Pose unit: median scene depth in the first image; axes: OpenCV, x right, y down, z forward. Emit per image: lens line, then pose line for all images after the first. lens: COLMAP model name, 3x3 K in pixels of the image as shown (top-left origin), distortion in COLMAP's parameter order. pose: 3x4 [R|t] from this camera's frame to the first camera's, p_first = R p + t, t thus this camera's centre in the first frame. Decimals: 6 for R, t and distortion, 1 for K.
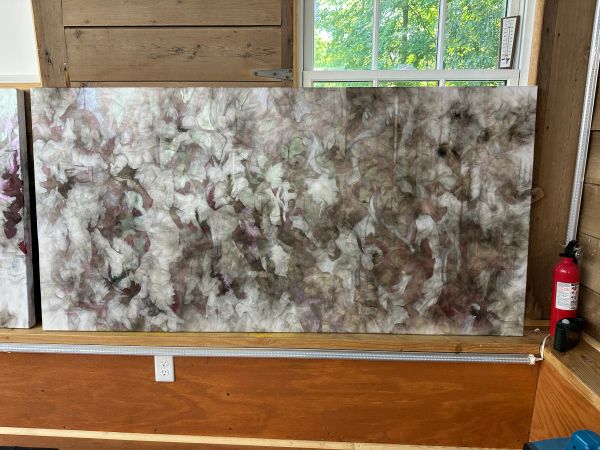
lens RADIAL K [[393.1, 0, 297.9], [0, 393.1, 227.1], [0, 0, 1]] dist [0.056567, -0.051019]
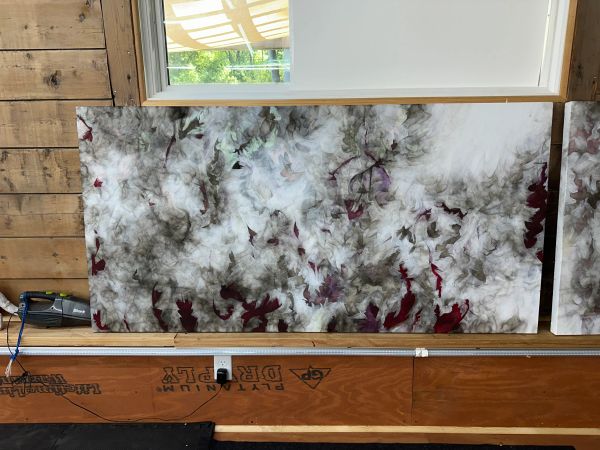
lens RADIAL K [[393.1, 0, 297.9], [0, 393.1, 227.1], [0, 0, 1]] dist [0.056567, -0.051019]
pose [[0.999327, -0.018742, 0.031534, -1.360283], [0.017633, 0.999229, 0.035073, -0.072834], [-0.032167, -0.034493, 0.998887, -0.011080]]
